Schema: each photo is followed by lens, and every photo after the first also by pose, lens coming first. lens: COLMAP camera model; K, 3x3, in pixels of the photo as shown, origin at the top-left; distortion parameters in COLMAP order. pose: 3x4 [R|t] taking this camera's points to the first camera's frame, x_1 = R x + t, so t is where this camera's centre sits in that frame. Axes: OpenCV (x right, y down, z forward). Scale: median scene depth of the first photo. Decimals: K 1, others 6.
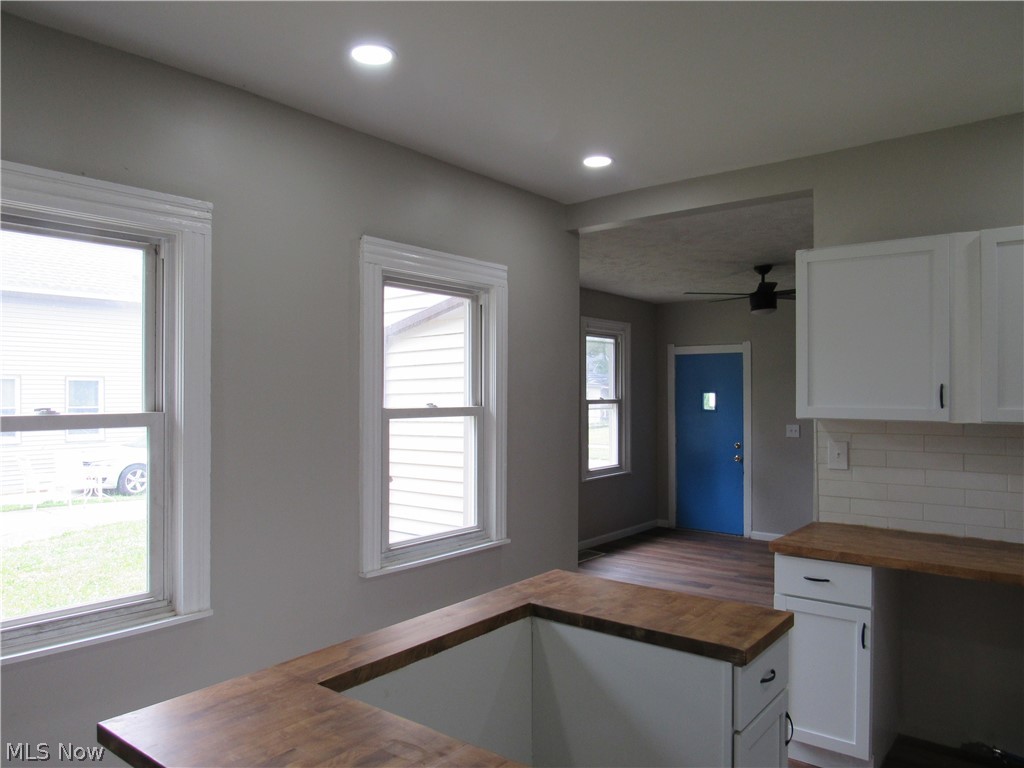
lens RADIAL K [[741.1, 0, 508.3], [0, 741.1, 382.8], [0, 0, 1]] dist [-0.008355, 0.009011]
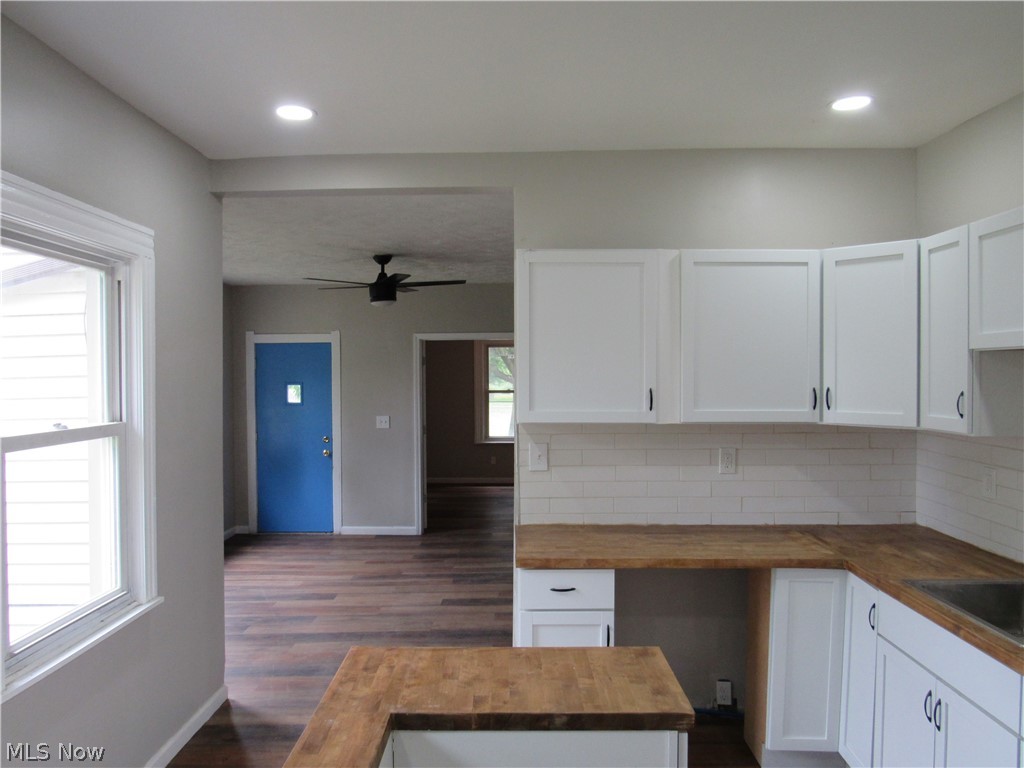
lens RADIAL K [[741.1, 0, 512.0], [0, 741.1, 384.6], [0, 0, 1]] dist [-0.008355, 0.009011]
pose [[0.793602, -0.015313, 0.608244, -0.173078], [-0.000569, 0.999664, 0.025910, -0.023674], [-0.608436, -0.020908, 0.793327, 0.200422]]
